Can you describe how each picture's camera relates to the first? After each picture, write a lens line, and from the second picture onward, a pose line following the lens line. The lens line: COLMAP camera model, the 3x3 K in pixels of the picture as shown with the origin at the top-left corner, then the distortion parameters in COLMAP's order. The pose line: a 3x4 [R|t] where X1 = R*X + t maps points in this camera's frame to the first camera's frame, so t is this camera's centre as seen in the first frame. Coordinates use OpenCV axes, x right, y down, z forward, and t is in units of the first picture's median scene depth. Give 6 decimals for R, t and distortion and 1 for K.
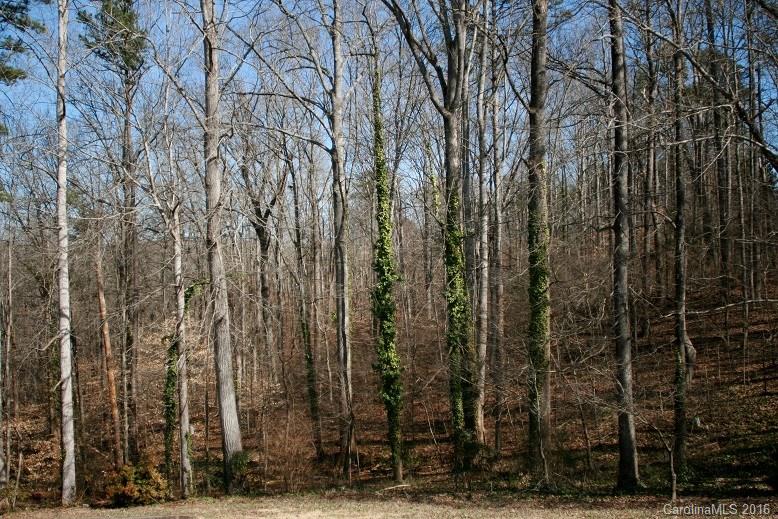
lens RADIAL K [[717.1, 0, 389.0], [0, 717.1, 261.1], [0, 0, 1]] dist [-0.055307, 0.000000]
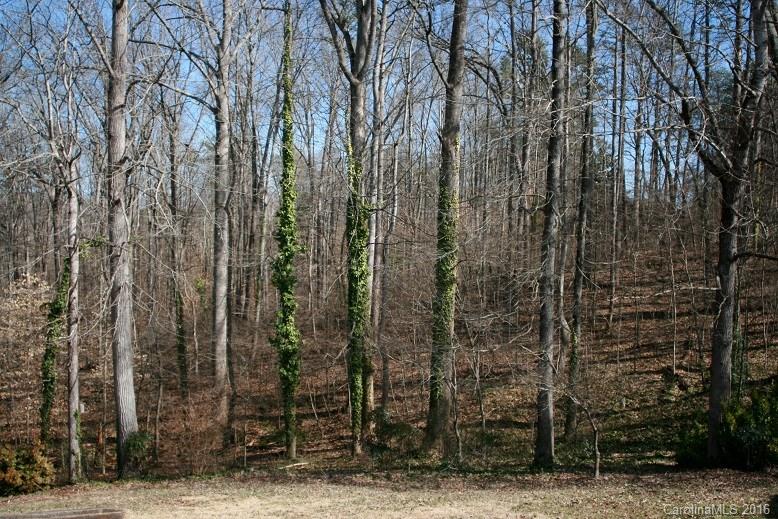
lens RADIAL K [[717.1, 0, 390.7], [0, 717.1, 259.4], [0, 0, 1]] dist [-0.055307, 0.000000]
pose [[0.974262, 0.041827, 0.221503, -0.095152], [-0.049998, 0.998255, 0.031408, 0.002095], [-0.219803, -0.041674, 0.974654, 0.048367]]
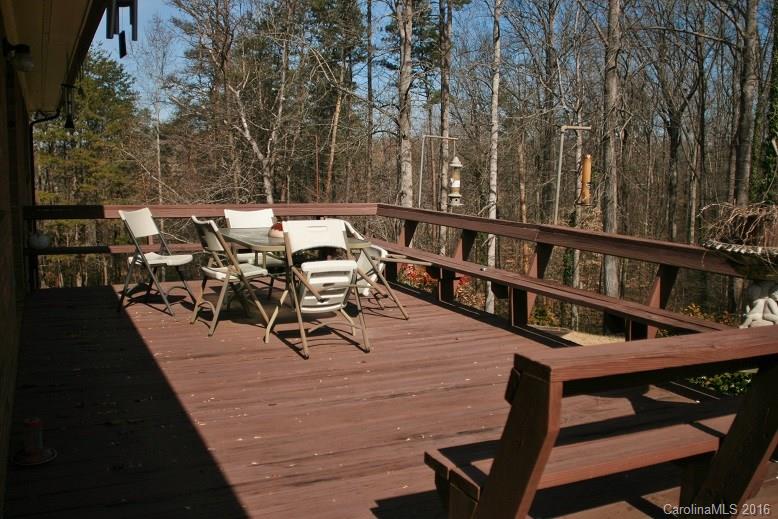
lens RADIAL K [[717.1, 0, 387.6], [0, 717.1, 261.4], [0, 0, 1]] dist [-0.055307, 0.000000]
pose [[0.839634, 0.100951, -0.533689, 0.103553], [-0.024076, 0.988528, 0.149109, 0.010506], [0.542619, -0.112348, 0.832431, -0.233512]]
